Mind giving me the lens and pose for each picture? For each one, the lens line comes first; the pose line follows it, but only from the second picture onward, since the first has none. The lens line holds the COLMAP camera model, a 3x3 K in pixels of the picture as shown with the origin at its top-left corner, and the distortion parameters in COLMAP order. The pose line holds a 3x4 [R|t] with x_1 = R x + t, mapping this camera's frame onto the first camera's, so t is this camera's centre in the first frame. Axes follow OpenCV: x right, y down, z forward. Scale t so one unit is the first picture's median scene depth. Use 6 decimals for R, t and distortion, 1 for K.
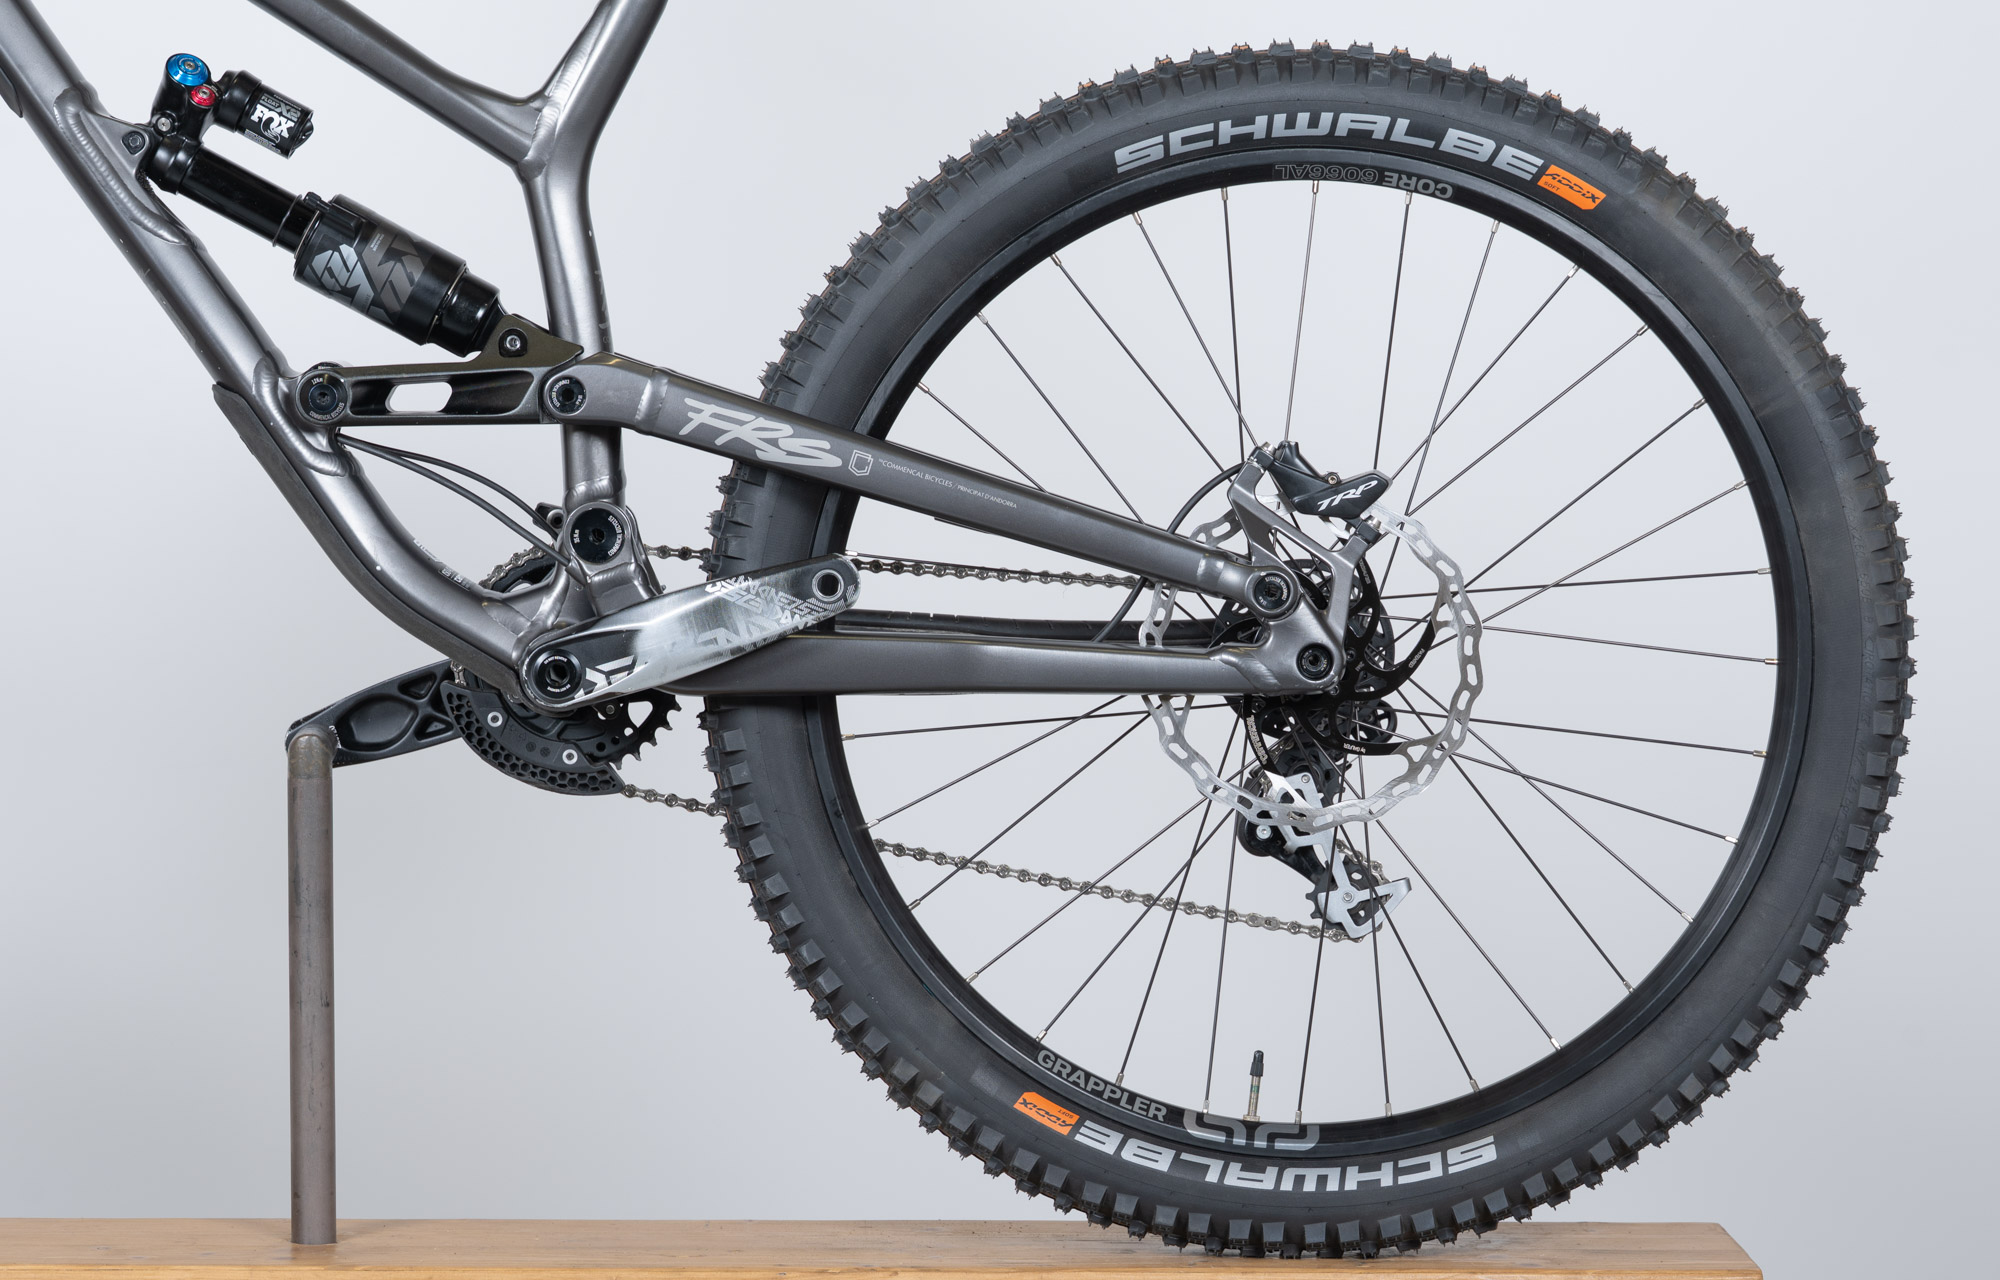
lens RADIAL K [[7379.9, 0, 1000.0], [0, 7379.9, 640.0], [0, 0, 1]] dist [-0.027653, 1.423495]
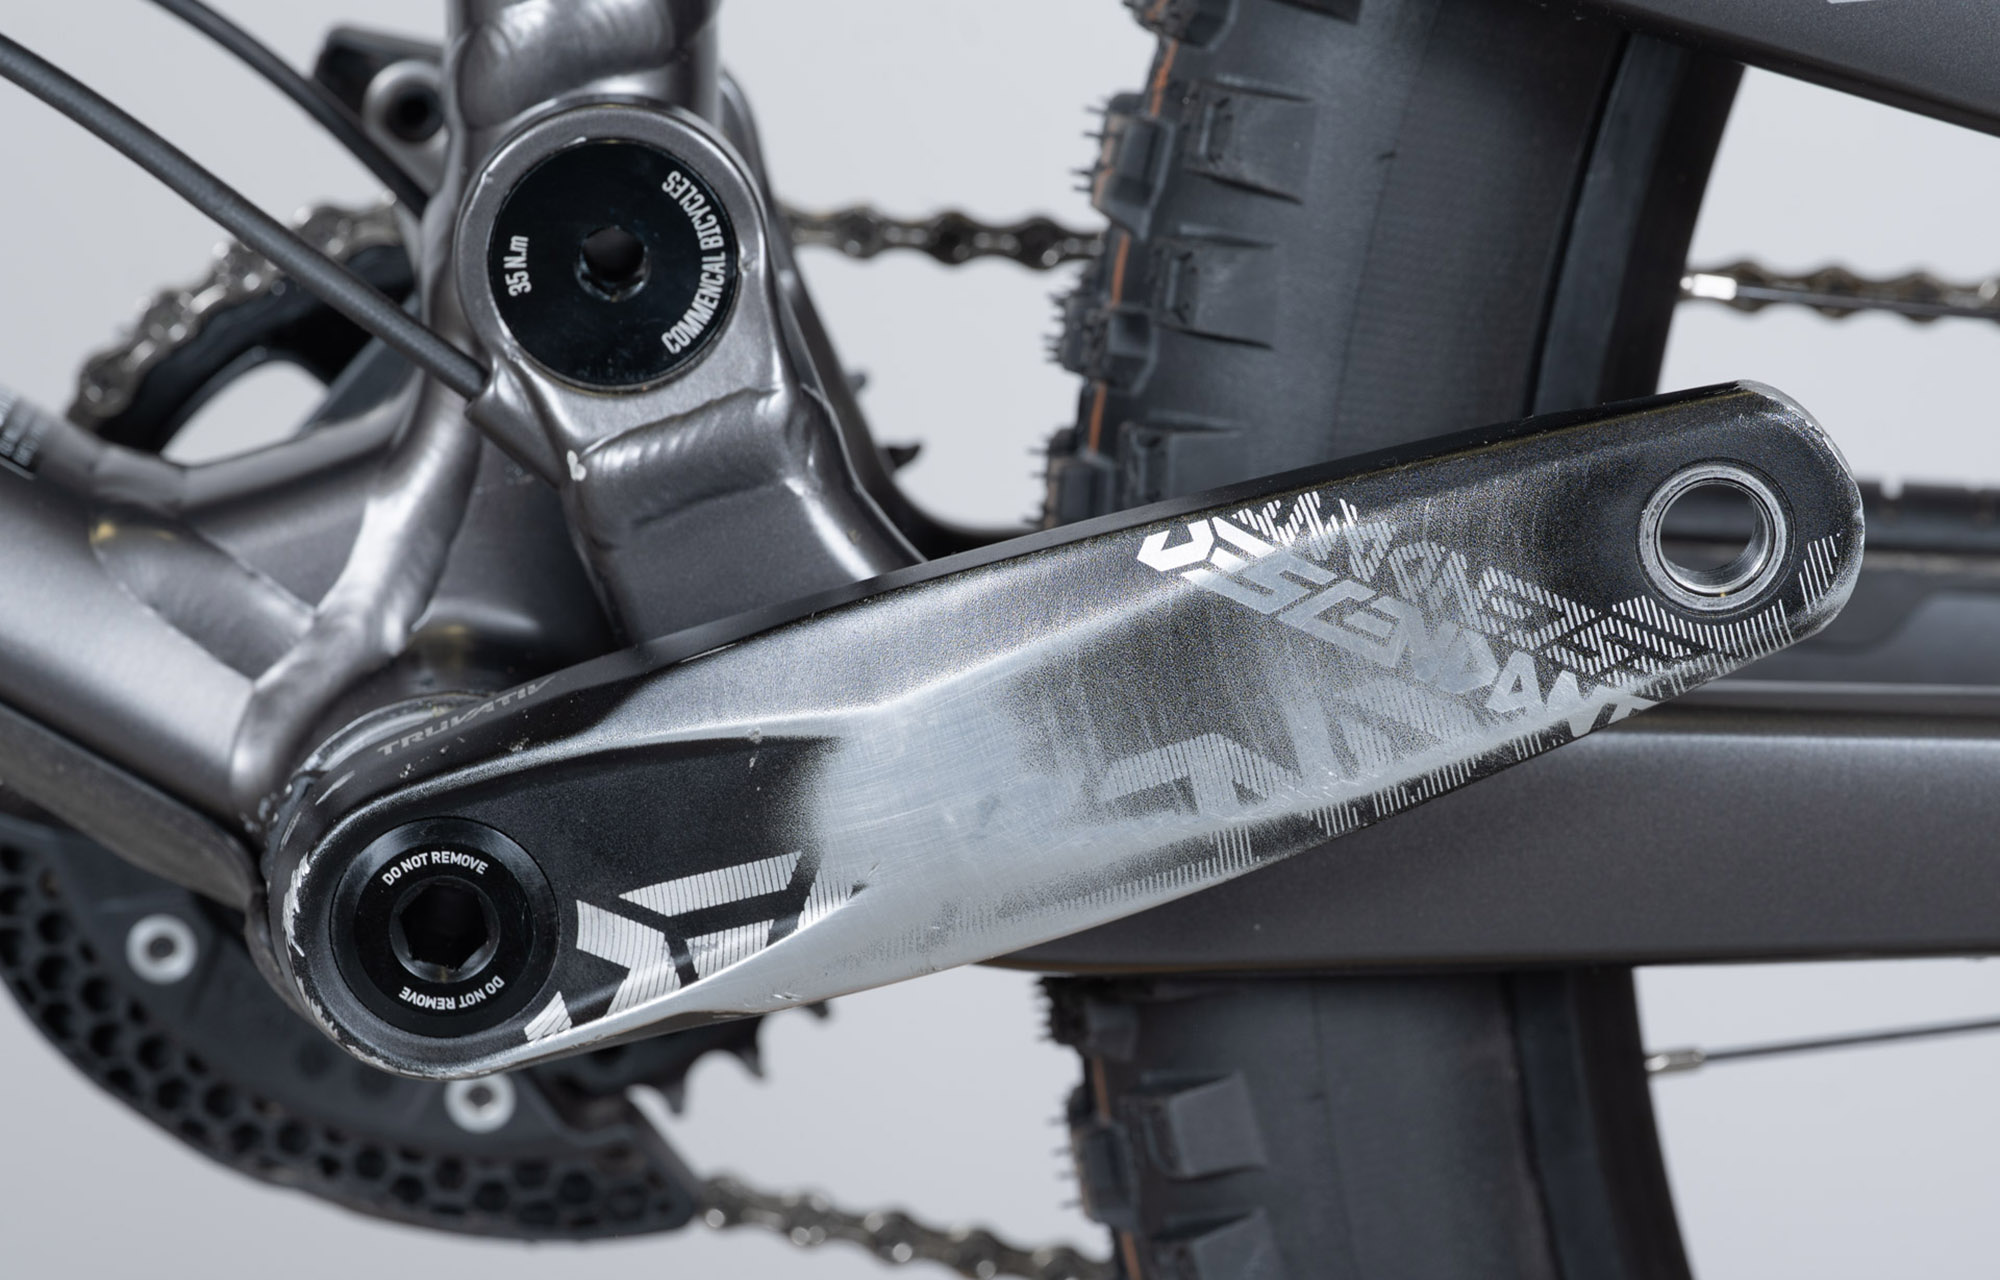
lens RADIAL K [[7379.9, 0, 1000.0], [0, 7379.9, 640.0], [0, 0, 1]] dist [-0.027653, 1.423495]
pose [[0.999193, -0.006901, 0.039570, -0.051835], [0.000120, 0.985635, 0.168887, -0.040070], [-0.040167, -0.168746, 0.984841, 0.782228]]
